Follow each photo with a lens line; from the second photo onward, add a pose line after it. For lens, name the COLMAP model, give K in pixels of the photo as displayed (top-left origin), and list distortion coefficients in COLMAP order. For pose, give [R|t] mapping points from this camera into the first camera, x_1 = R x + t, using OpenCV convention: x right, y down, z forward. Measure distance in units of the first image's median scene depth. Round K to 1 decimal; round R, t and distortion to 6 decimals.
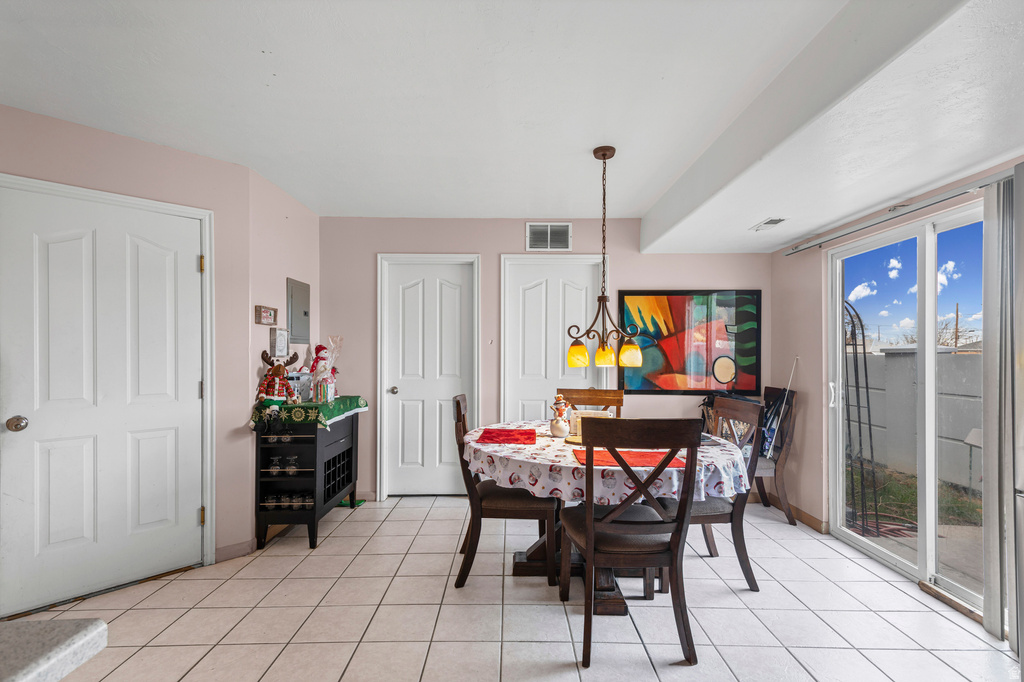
lens RADIAL K [[470.4, 0, 511.8], [0, 470.4, 352.1], [0, 0, 1]] dist [0.046635, -0.028056]
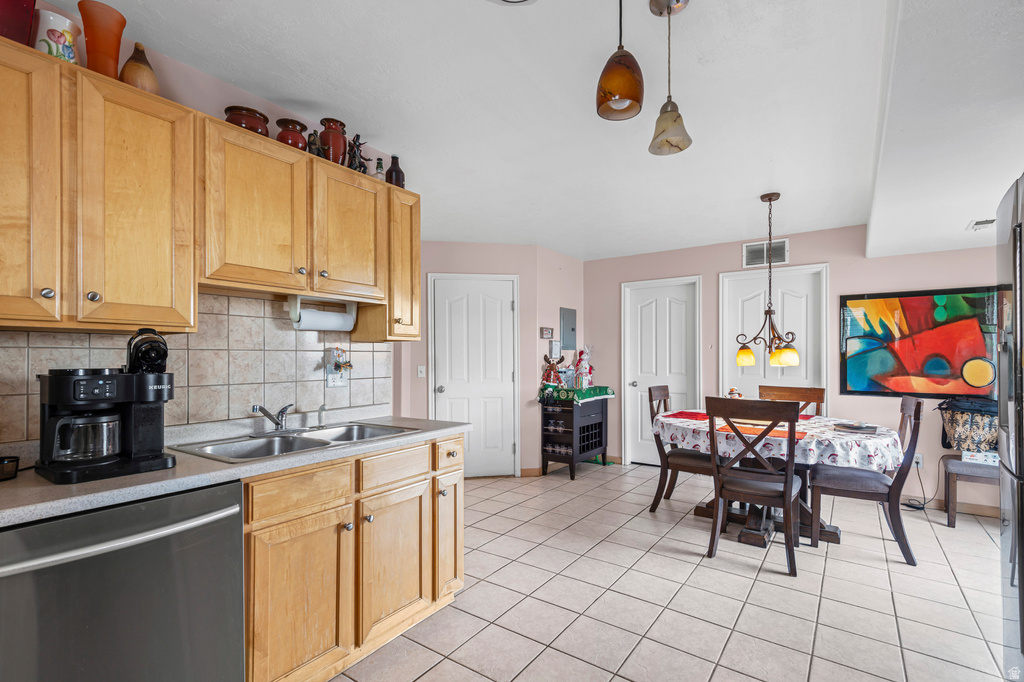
lens RADIAL K [[470.4, 0, 511.8], [0, 470.4, 352.1], [0, 0, 1]] dist [0.046635, -0.028056]
pose [[0.814539, -0.008003, -0.580053, 0.324563], [0.003282, 0.999952, -0.009187, 0.002955], [0.580099, 0.005579, 0.814527, -0.384761]]
